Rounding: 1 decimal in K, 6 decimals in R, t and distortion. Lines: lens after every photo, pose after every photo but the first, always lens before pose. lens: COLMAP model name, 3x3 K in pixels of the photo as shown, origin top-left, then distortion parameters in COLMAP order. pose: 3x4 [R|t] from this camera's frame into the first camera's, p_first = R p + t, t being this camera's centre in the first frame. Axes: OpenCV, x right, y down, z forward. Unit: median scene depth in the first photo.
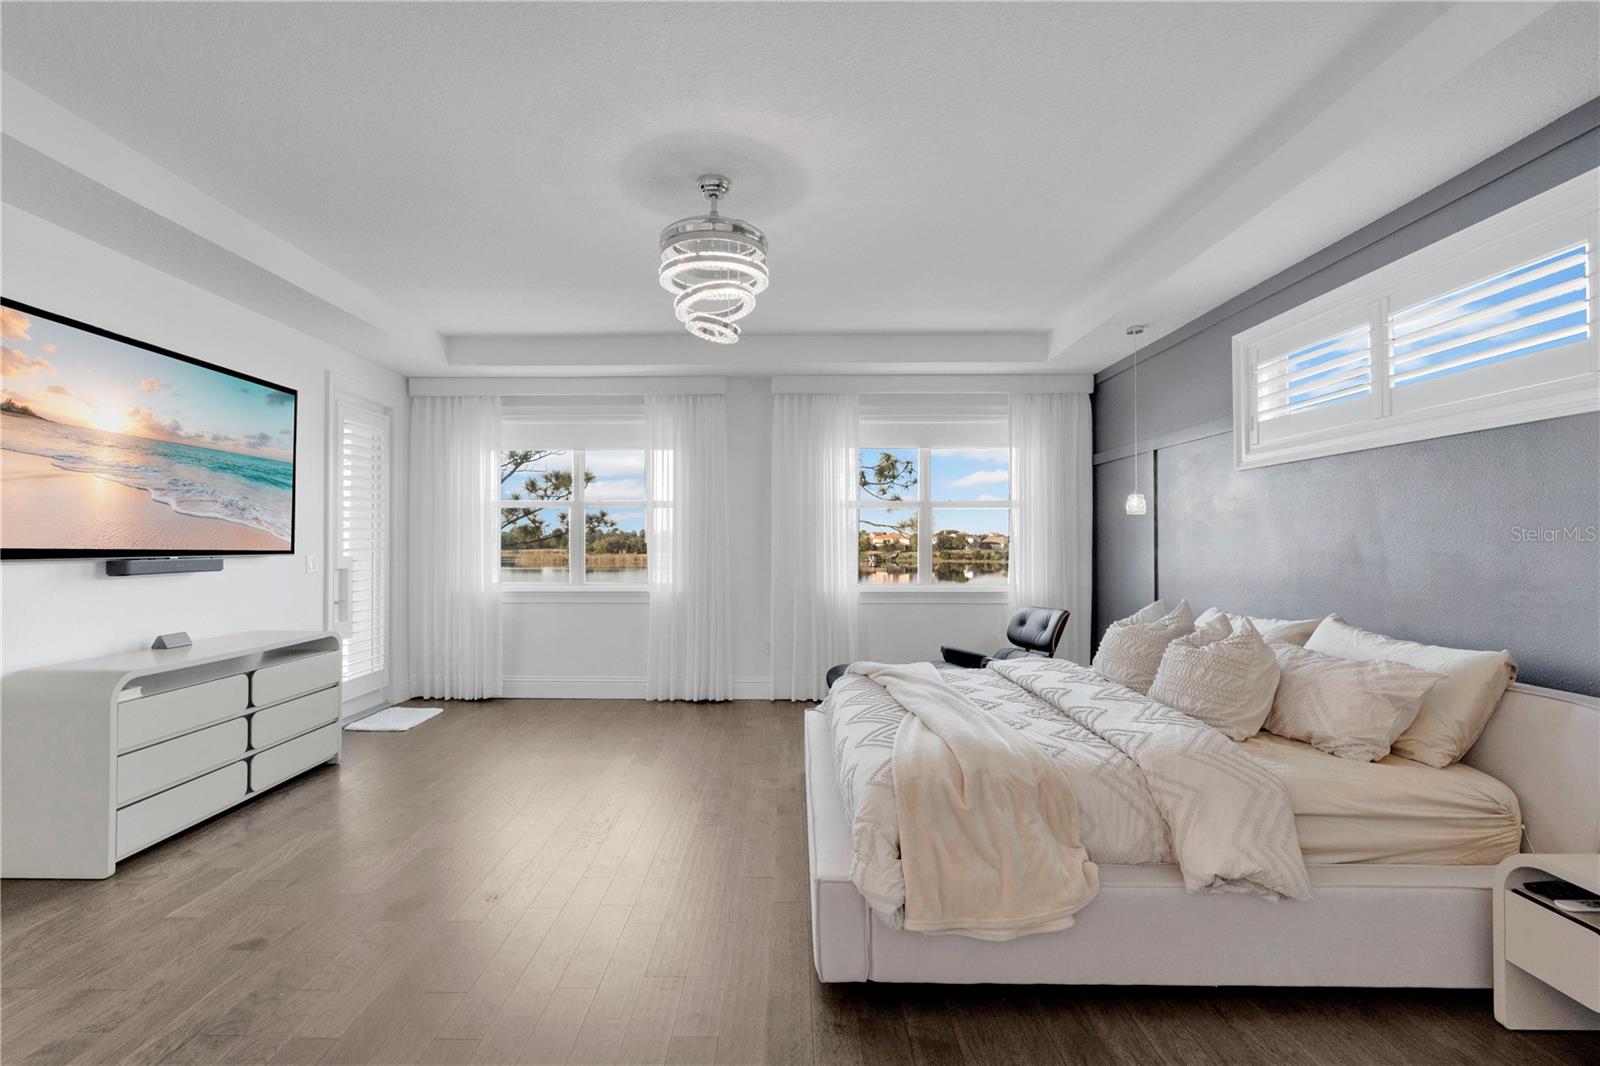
lens RADIAL K [[752.3, 0, 787.0], [0, 752.3, 531.8], [0, 0, 1]] dist [-0.001561, 0.000702]
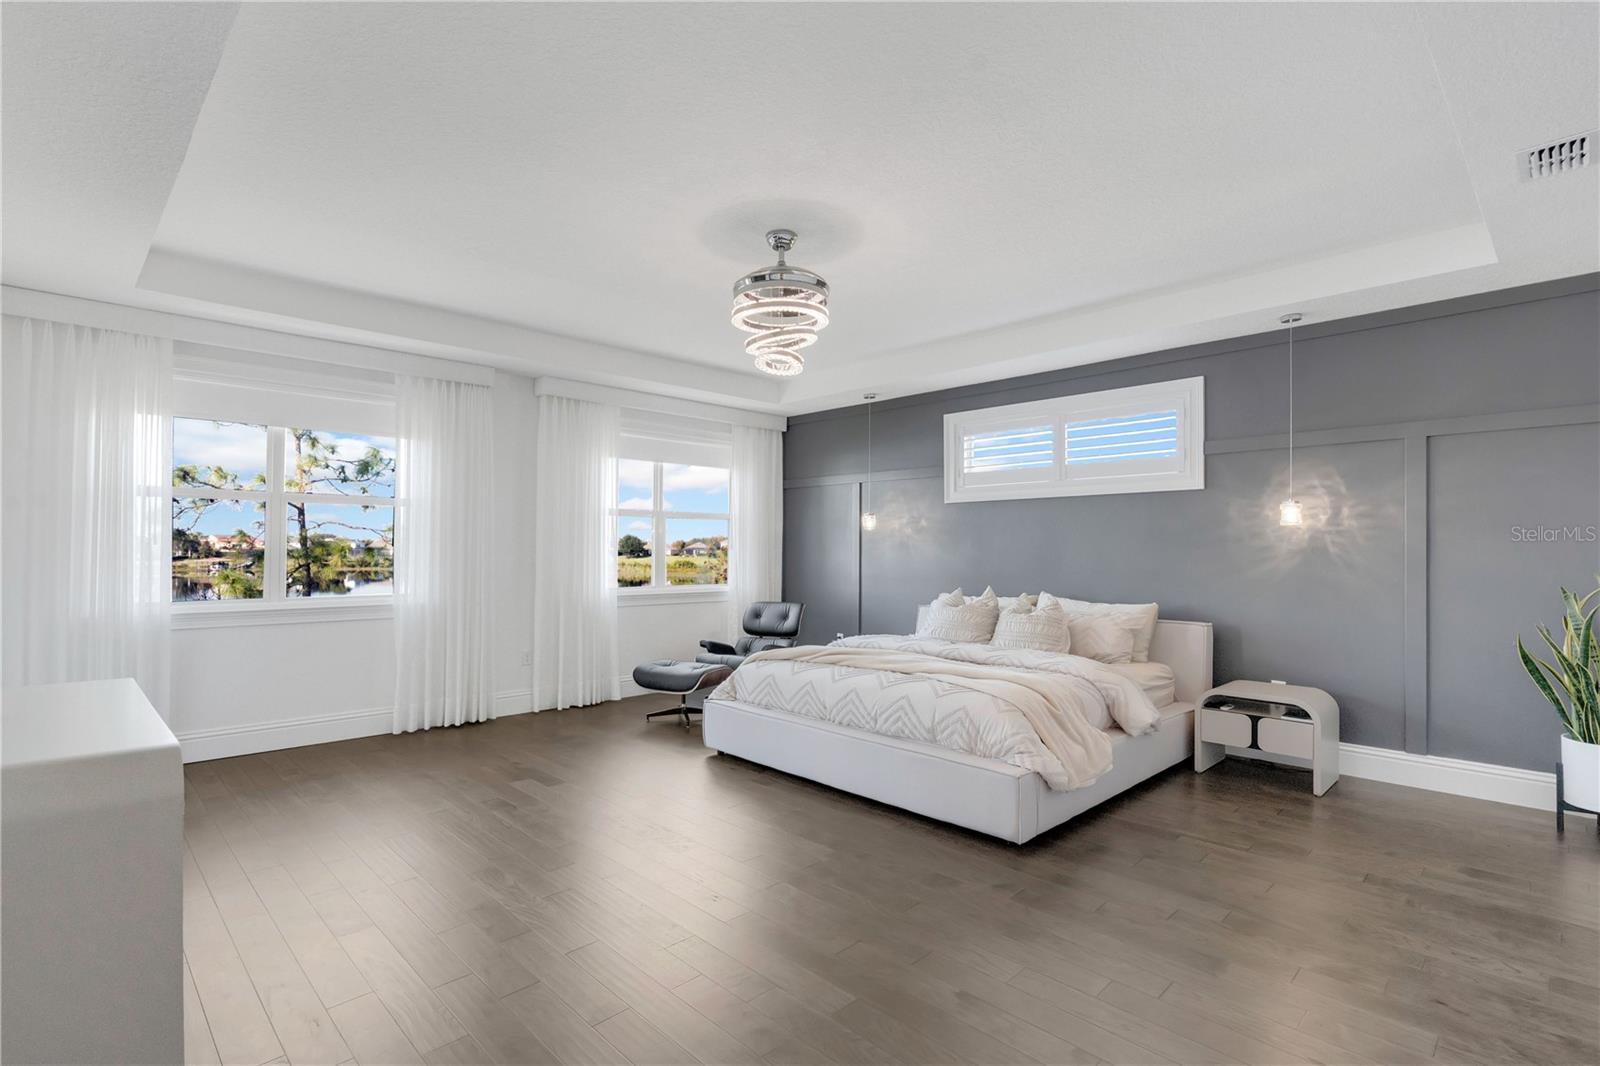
lens RADIAL K [[752.3, 0, 787.0], [0, 752.3, 531.8], [0, 0, 1]] dist [-0.001561, 0.000702]
pose [[0.708334, 0.019102, 0.705619, -0.475674], [-0.013531, 0.999818, -0.013483, 0.001406], [-0.705748, 0.000003, 0.708463, 0.096301]]
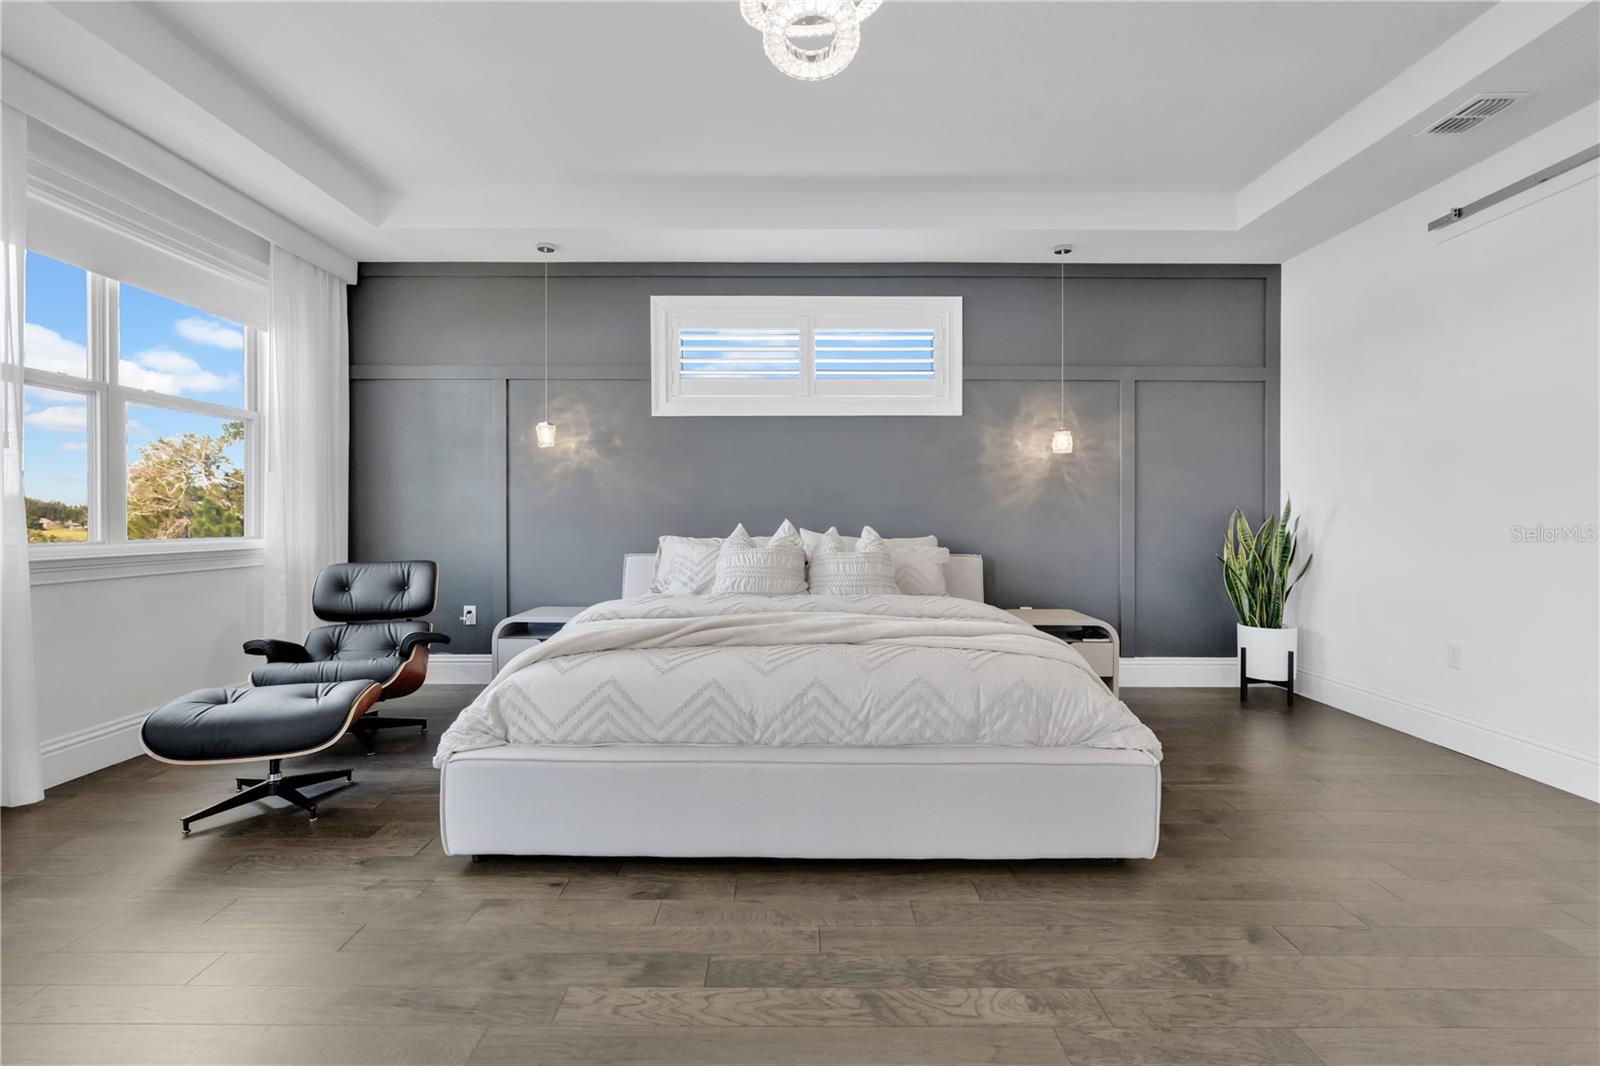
lens RADIAL K [[732.6, 0, 782.3], [0, 732.6, 520.7], [0, 0, 1]] dist [-0.002321, 0.000550]
pose [[-0.002760, -0.004614, 0.999986, -0.339631], [-0.014129, 0.999890, 0.004575, 0.046721], [-0.999896, -0.014117, -0.002825, 0.549309]]
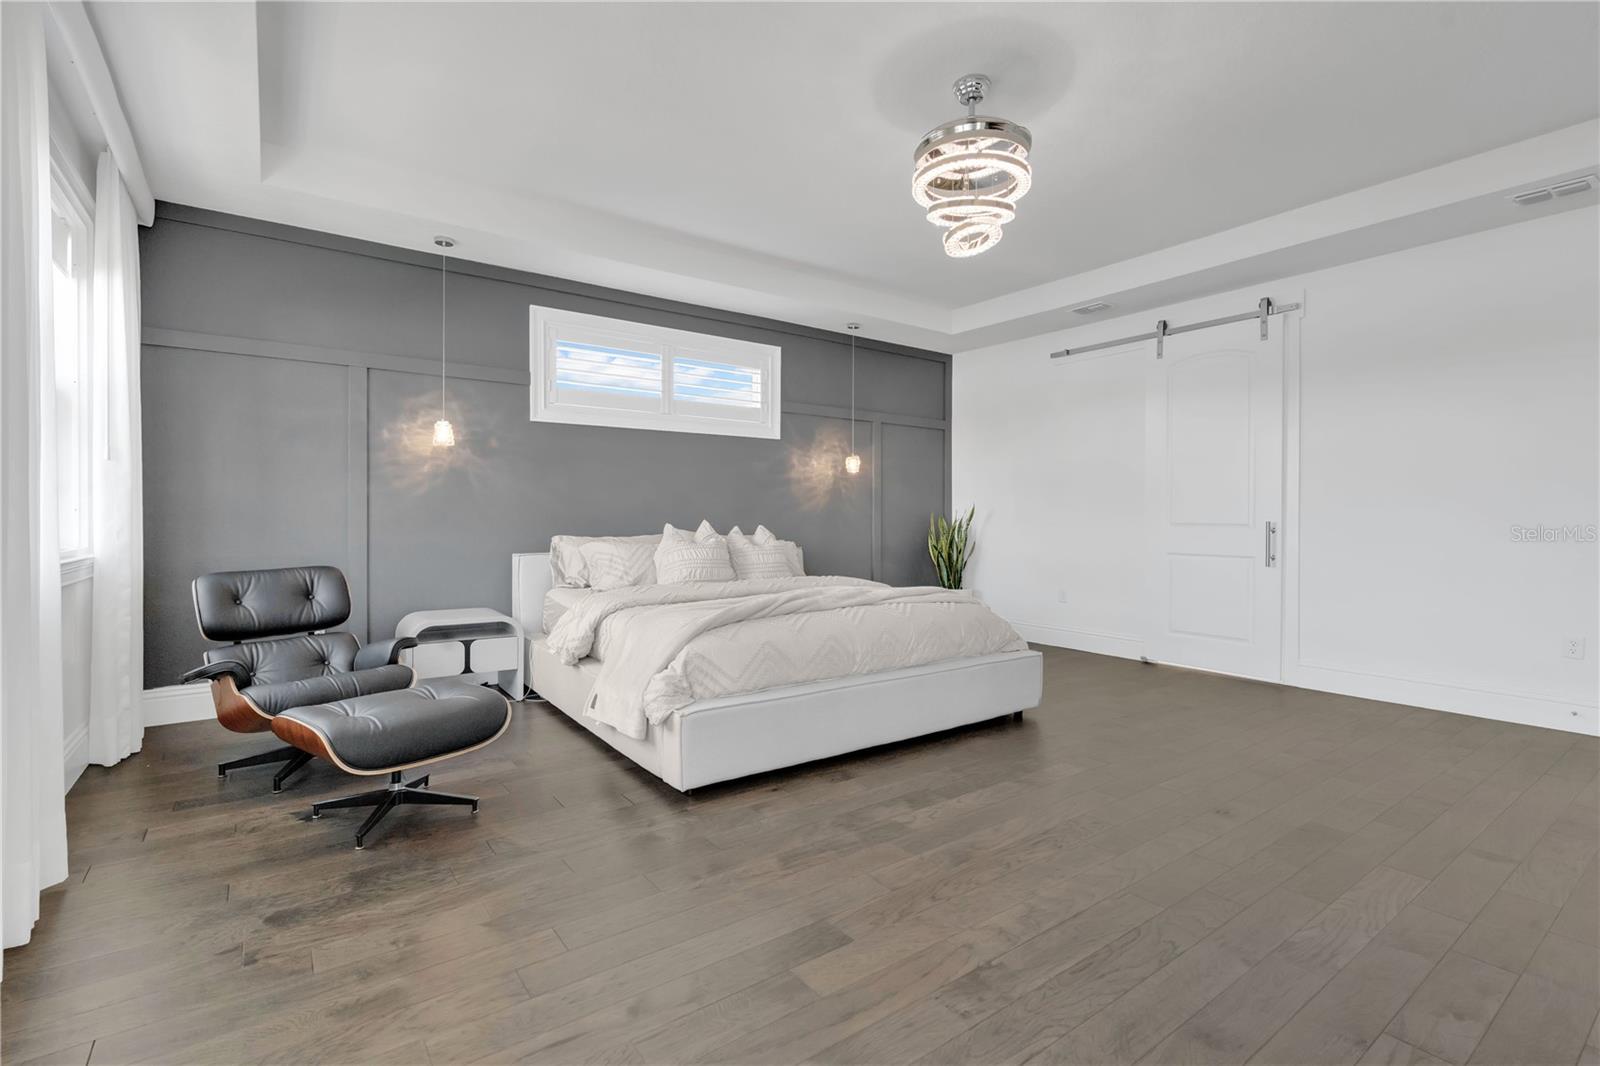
lens RADIAL K [[732.6, 0, 782.3], [0, 732.6, 520.7], [0, 0, 1]] dist [-0.002321, 0.000550]
pose [[-0.582745, -0.005483, 0.812637, -0.379777], [-0.013369, 0.999907, -0.002841, 0.050185], [-0.812545, -0.012519, -0.582764, 0.938731]]
